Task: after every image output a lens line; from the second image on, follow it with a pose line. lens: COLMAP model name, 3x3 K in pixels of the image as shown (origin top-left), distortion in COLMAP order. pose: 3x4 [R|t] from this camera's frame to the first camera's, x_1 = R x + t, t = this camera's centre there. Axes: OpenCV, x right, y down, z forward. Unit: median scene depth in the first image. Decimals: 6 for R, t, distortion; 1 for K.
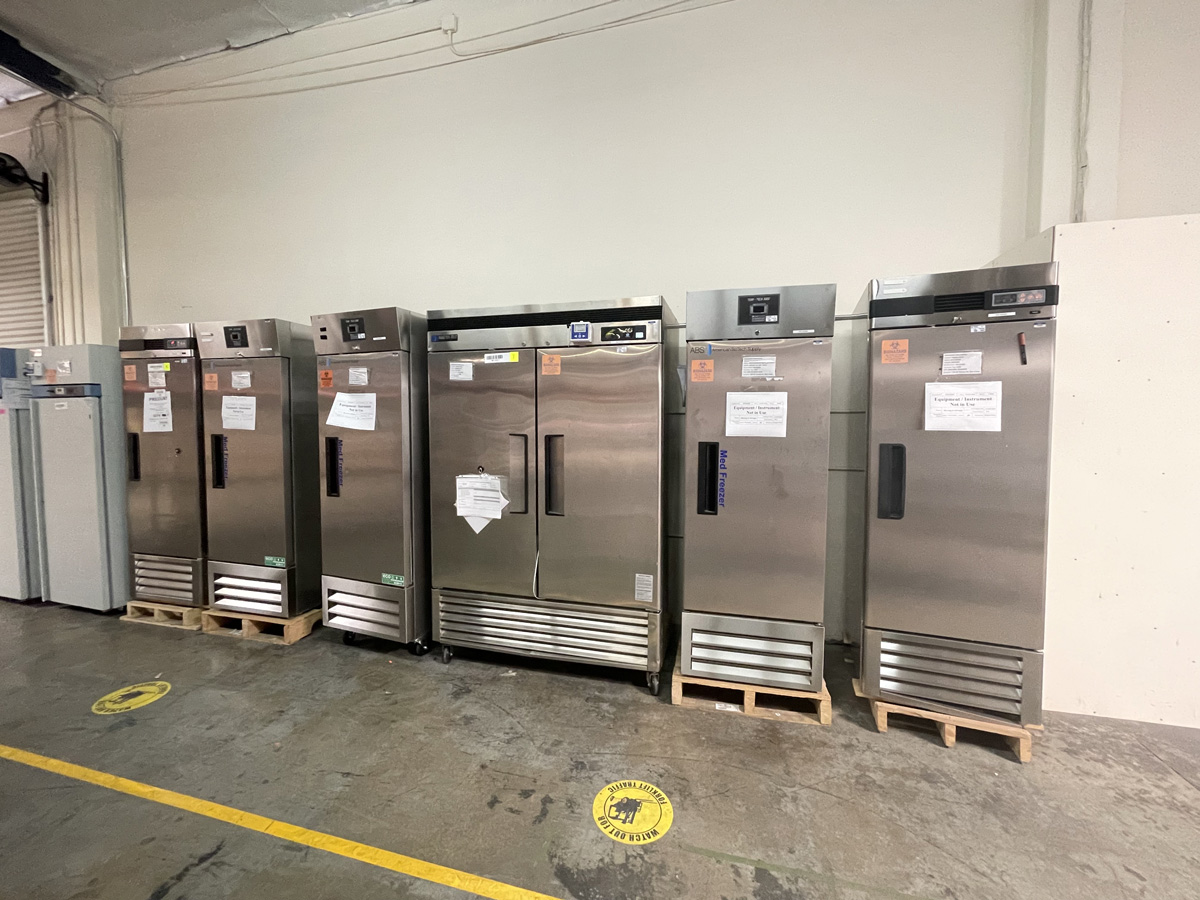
lens RADIAL K [[478.4, 0, 601.5], [0, 478.4, 444.0], [0, 0, 1]] dist [-0.003575, -0.000707]
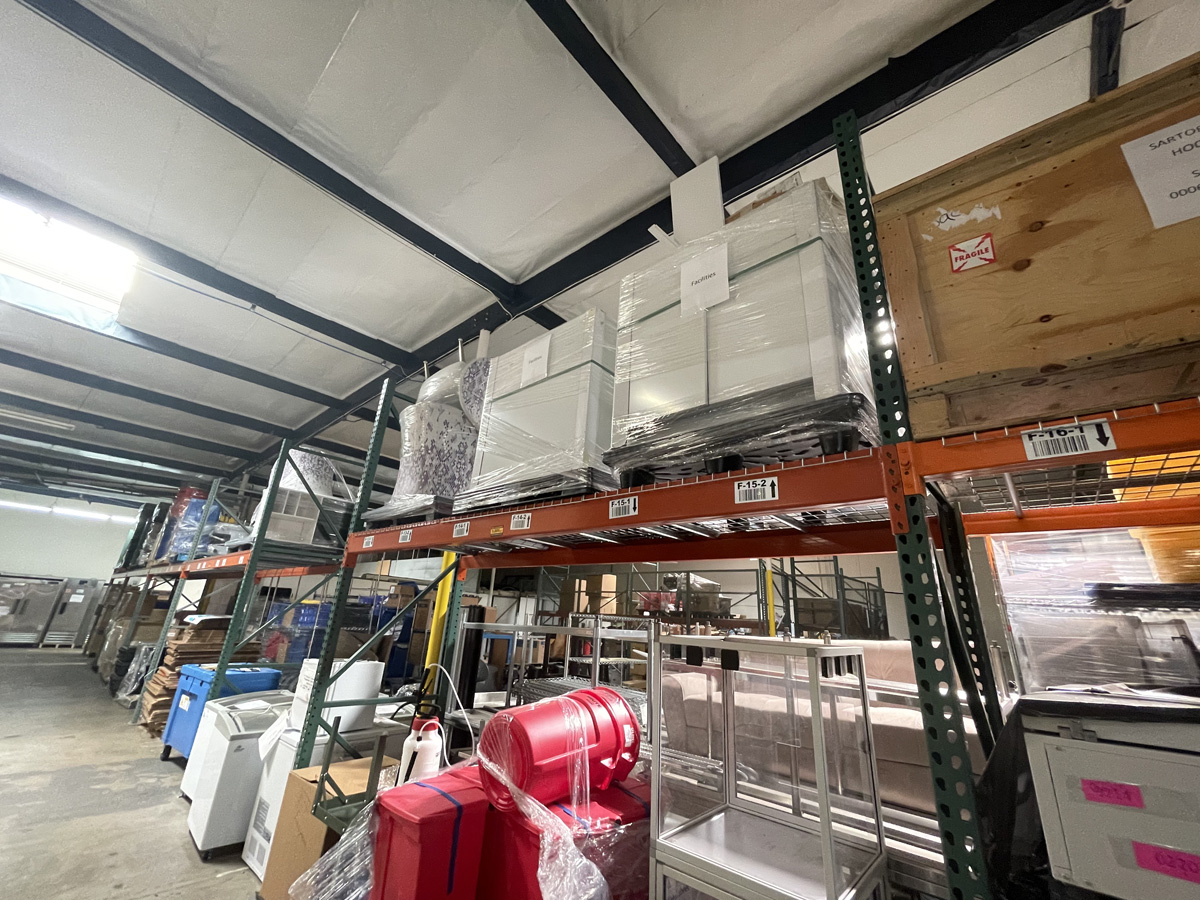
lens RADIAL K [[475.2, 0, 600.0], [0, 475.2, 450.0], [0, 0, 1]] dist [0.000538, -0.000316]
pose [[0.448350, 0.324461, 0.832891, -2.106961], [-0.007315, 0.933094, -0.359558, 0.275476], [-0.893828, 0.155115, 0.420726, -6.993809]]
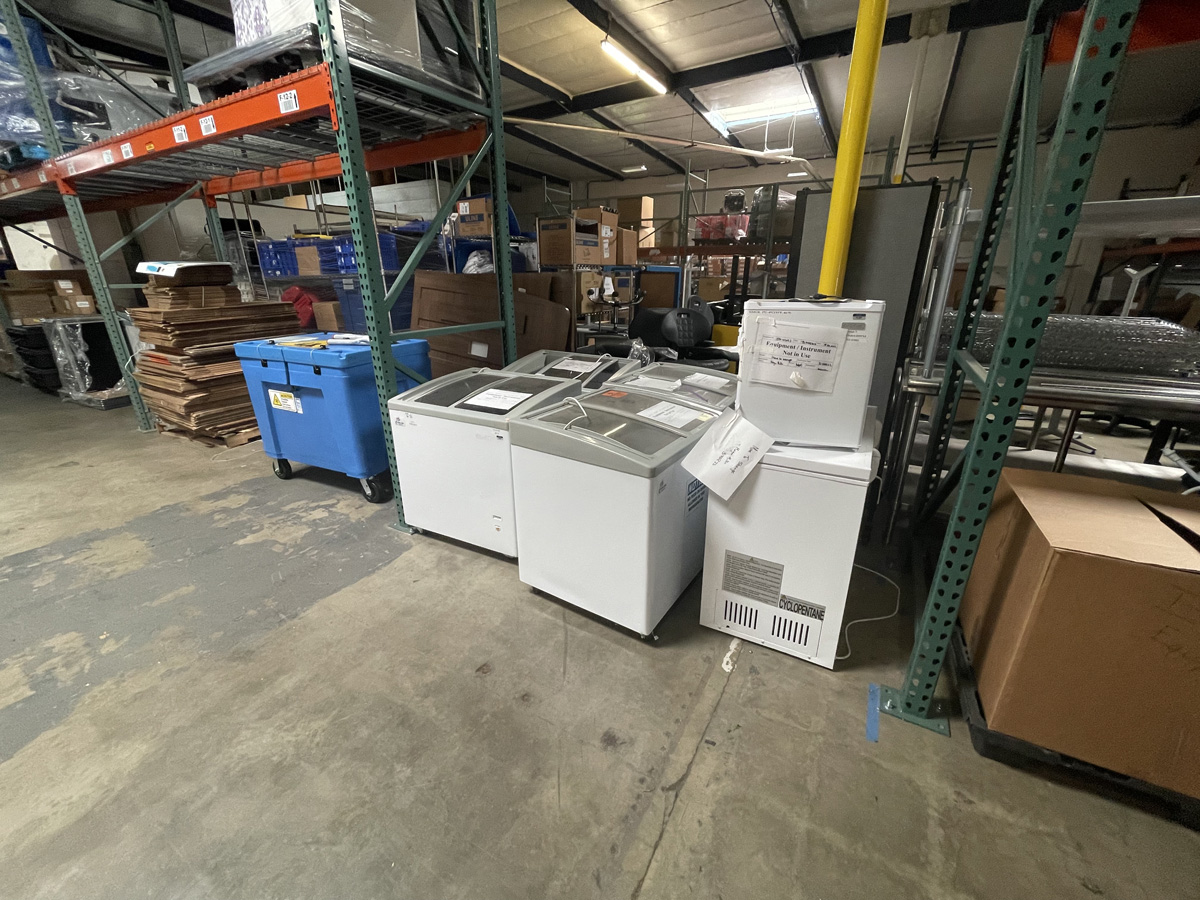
lens RADIAL K [[478.4, 0, 601.5], [0, 478.4, 444.0], [0, 0, 1]] dist [-0.003575, -0.000707]
pose [[0.270817, -0.325658, 0.905872, -1.763510], [0.053259, 0.944666, 0.323682, 0.325102], [-0.961156, -0.039413, 0.273176, -5.541756]]
